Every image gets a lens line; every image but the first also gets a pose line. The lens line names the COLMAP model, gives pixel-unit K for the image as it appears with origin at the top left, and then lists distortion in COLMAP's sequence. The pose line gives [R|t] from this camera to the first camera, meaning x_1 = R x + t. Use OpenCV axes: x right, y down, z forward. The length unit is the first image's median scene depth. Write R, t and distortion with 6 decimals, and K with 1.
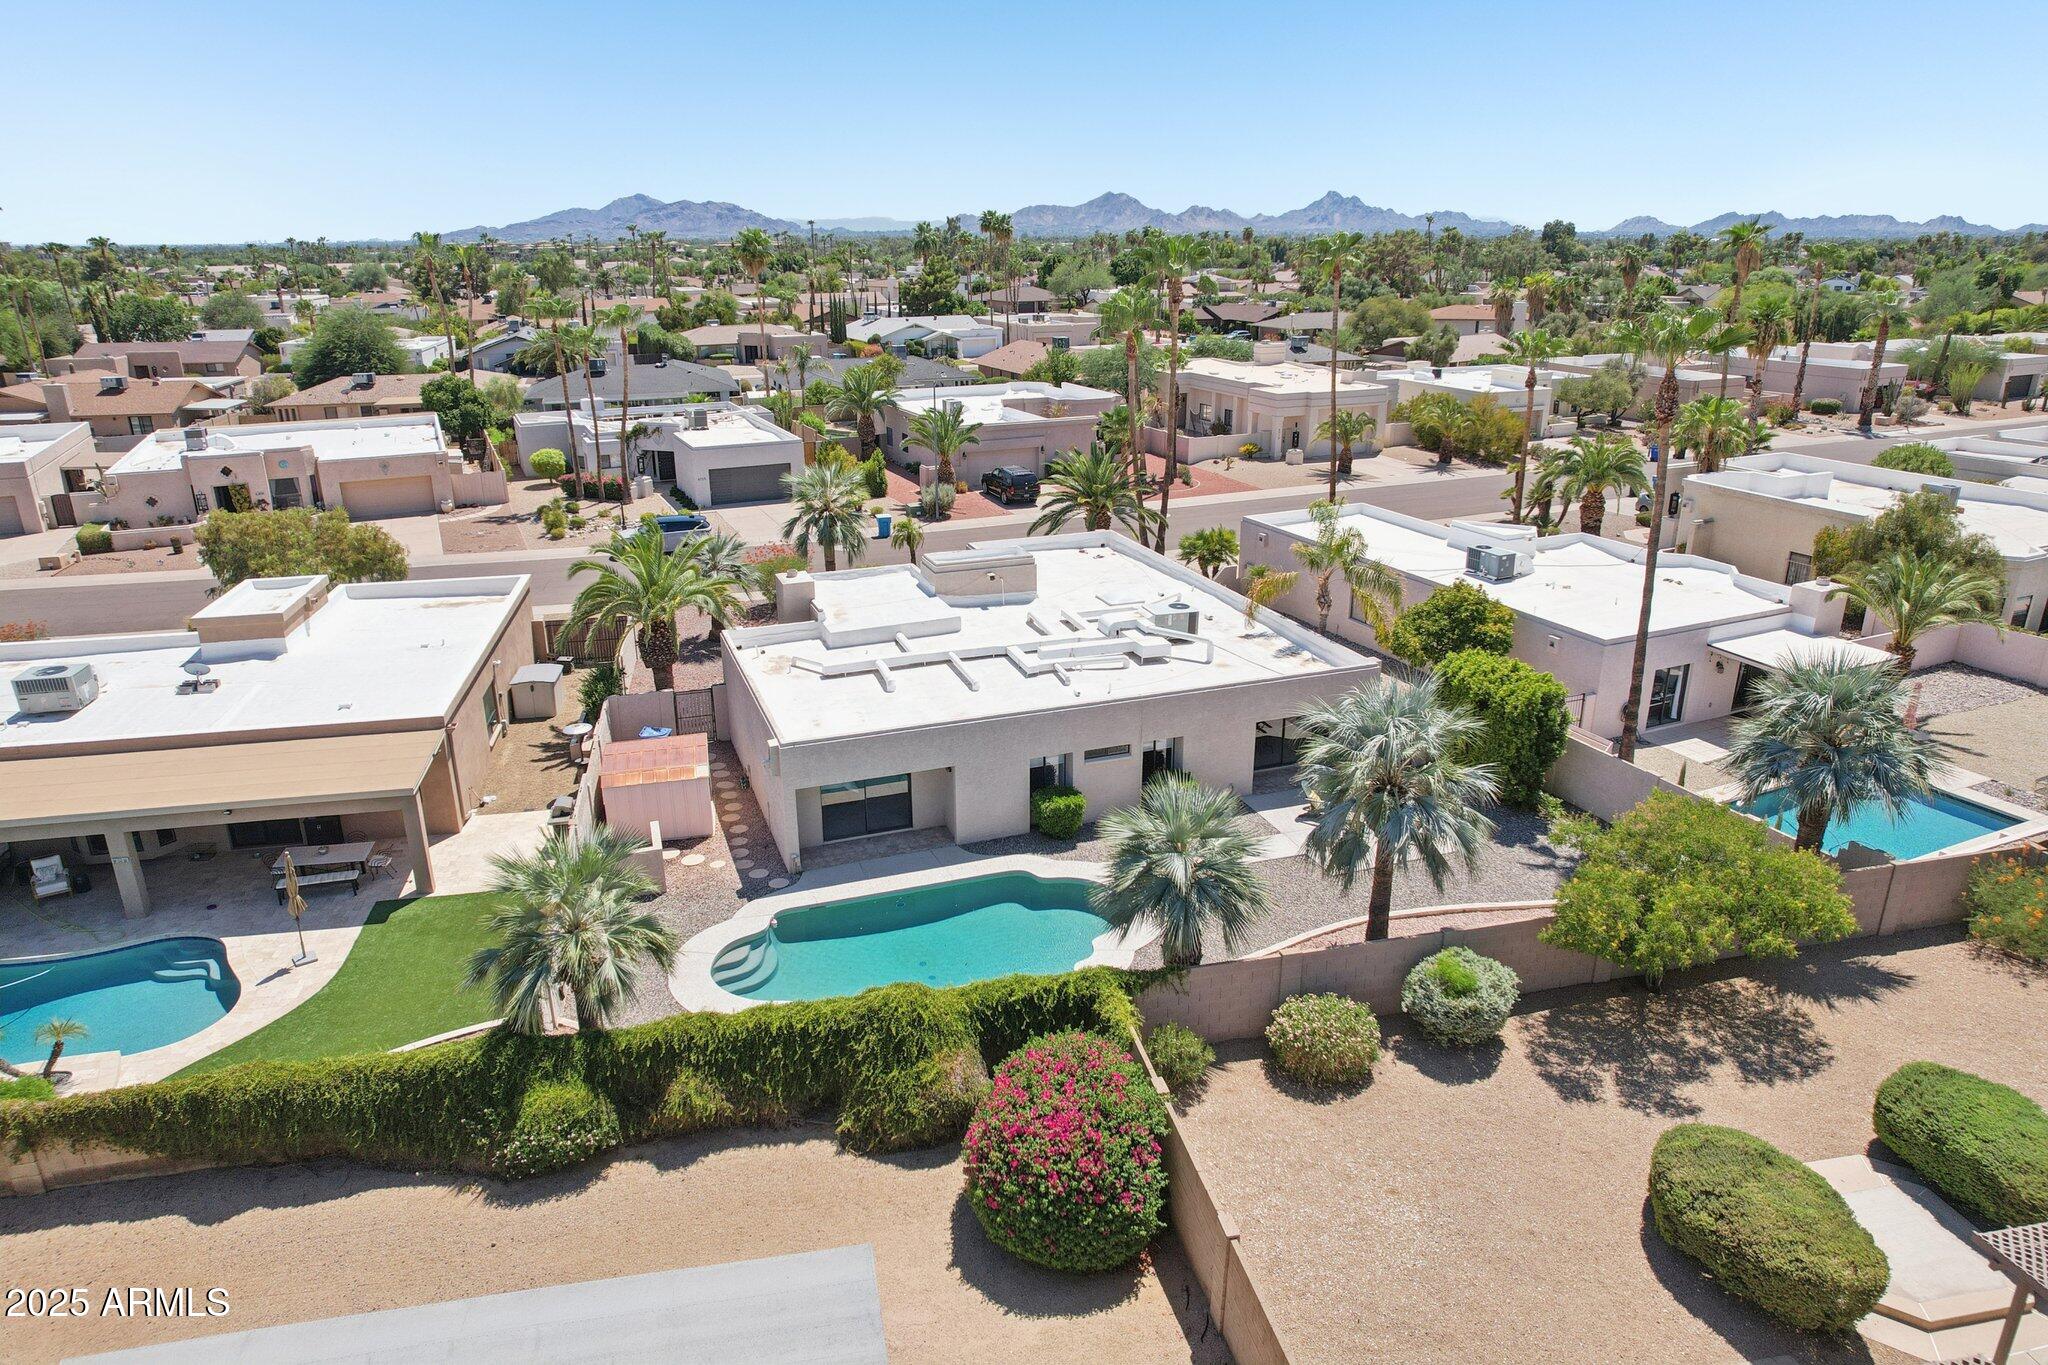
lens RADIAL K [[1310.9, 0, 1024.0], [0, 1310.9, 682.5], [0, 0, 1]] dist [-0.087546, 0.075317]
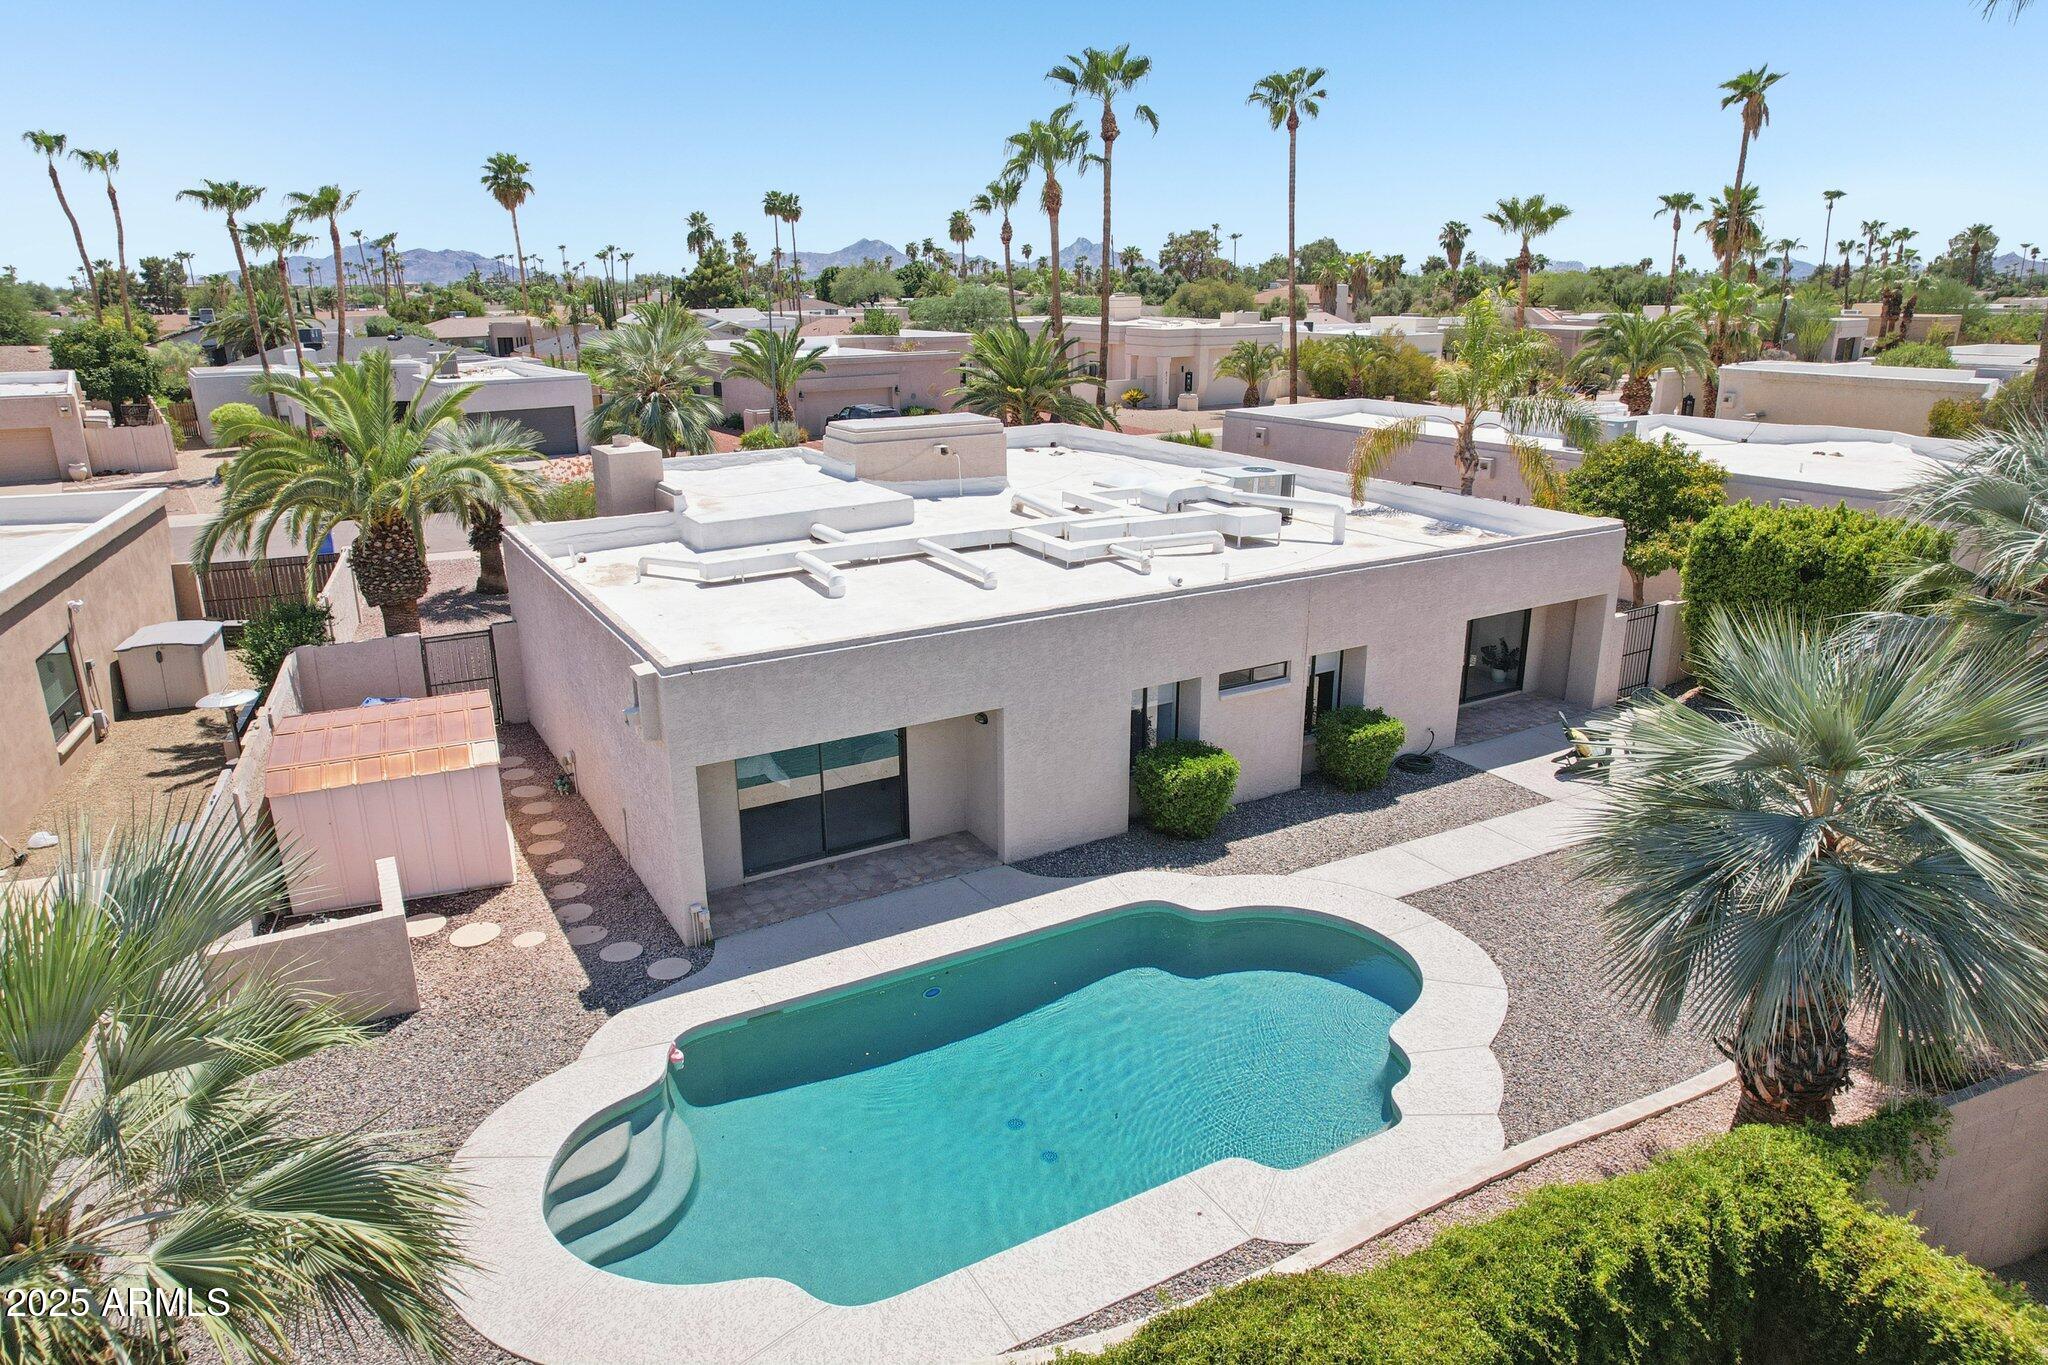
lens RADIAL K [[1310.9, 0, 1024.0], [0, 1310.9, 682.5], [0, 0, 1]] dist [-0.087546, 0.075317]
pose [[0.984078, -0.053225, 0.169580, -0.108665], [0.058911, 0.997851, -0.028670, 0.057323], [-0.167690, 0.038204, 0.985099, 0.410356]]
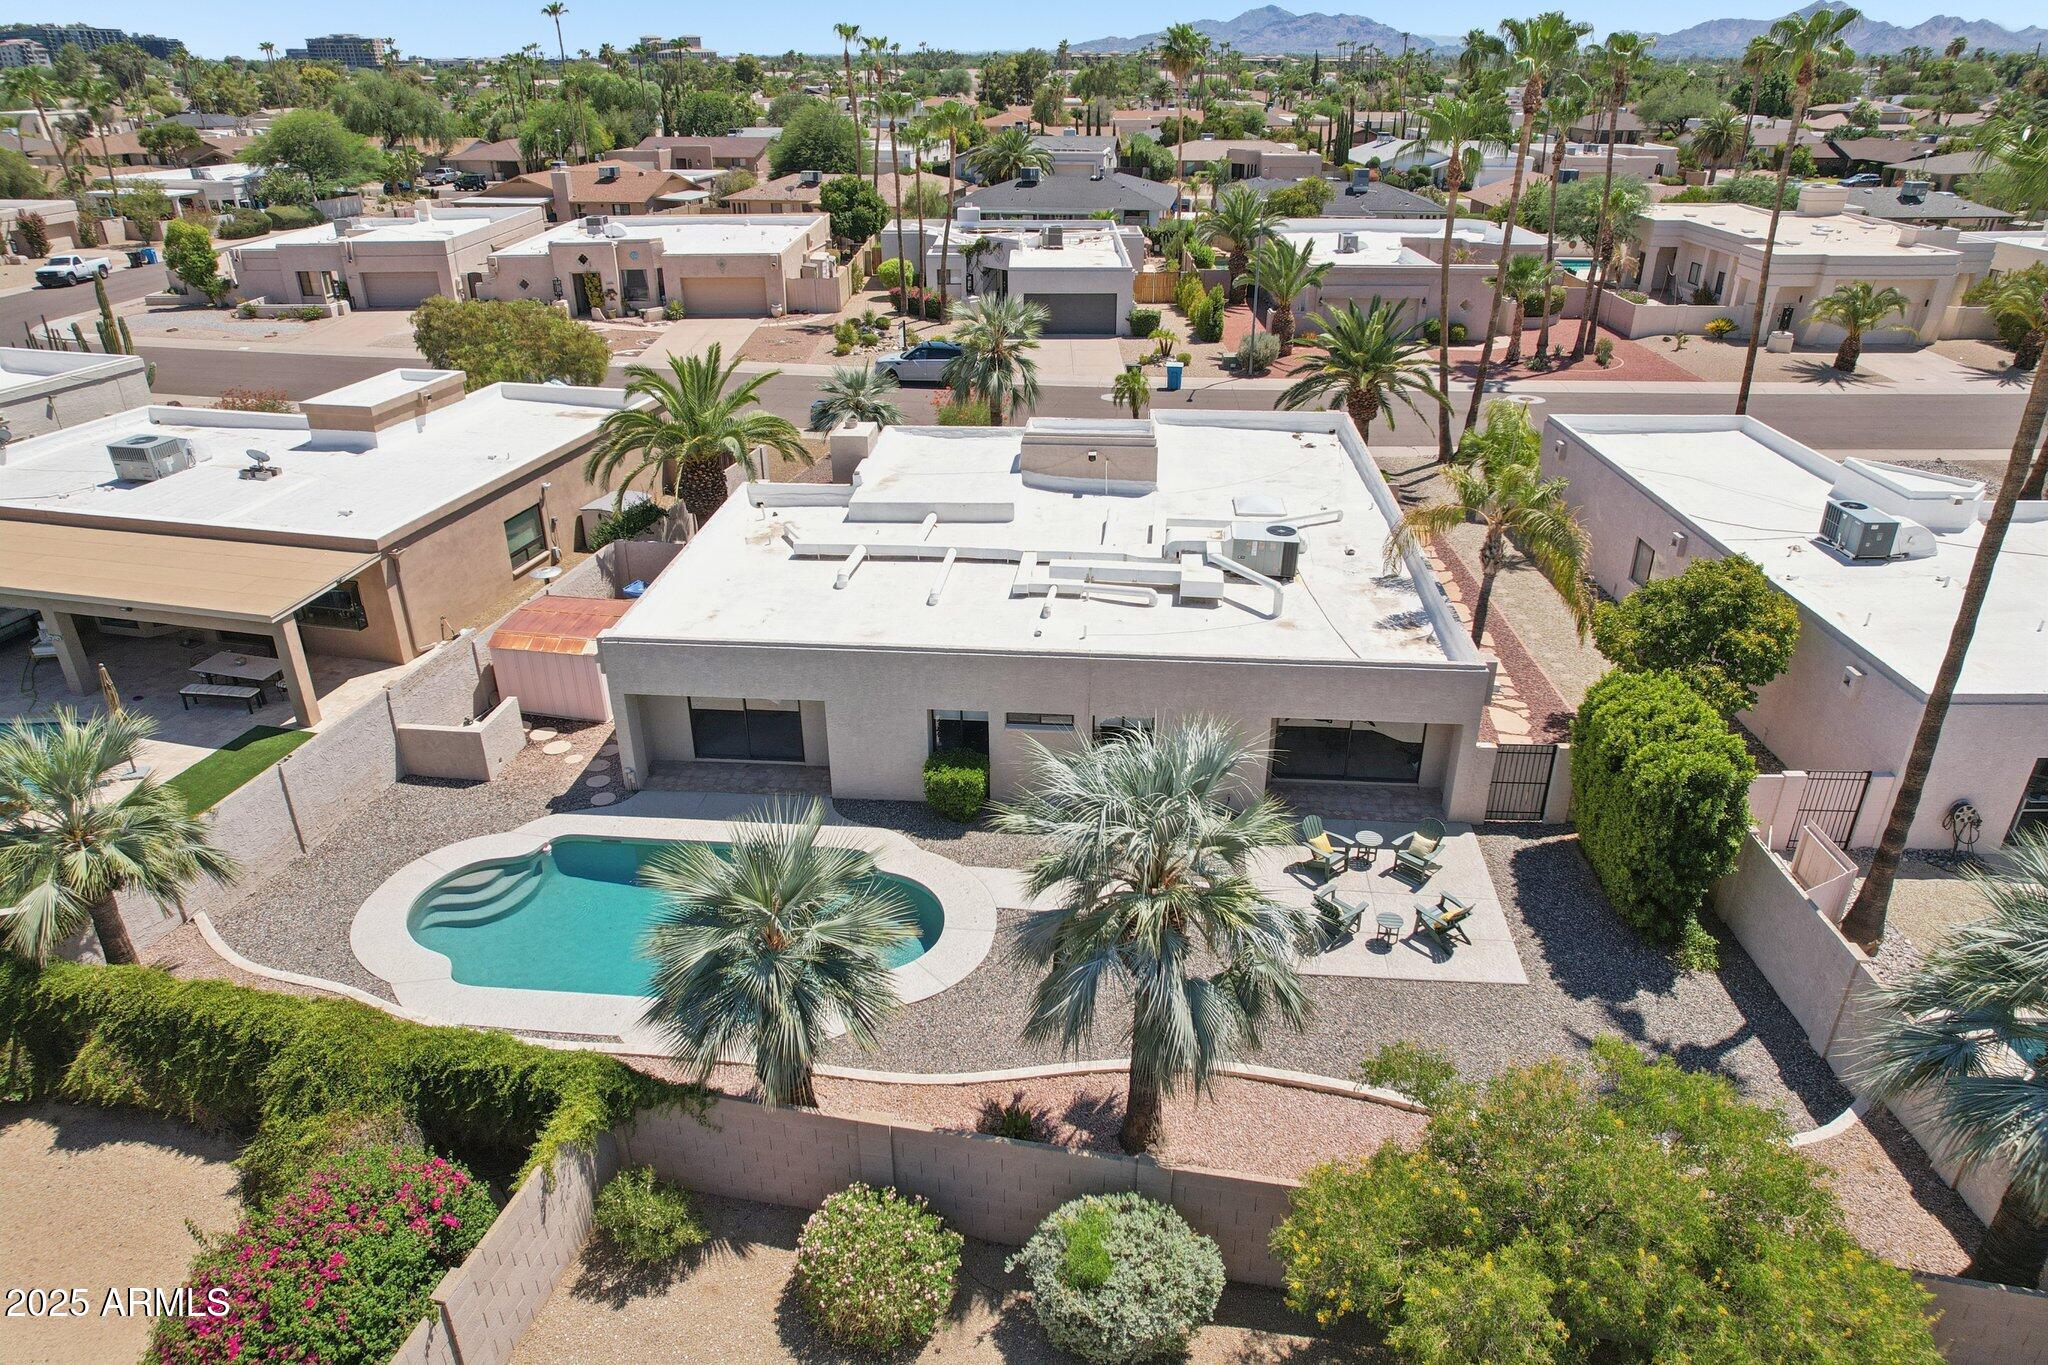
lens RADIAL K [[1310.9, 0, 1024.0], [0, 1310.9, 682.5], [0, 0, 1]] dist [-0.087546, 0.075317]
pose [[0.903062, 0.190151, -0.385126, 0.291112], [-0.141147, 0.978246, 0.152030, -0.067505], [0.405657, -0.082933, 0.910255, 0.285382]]
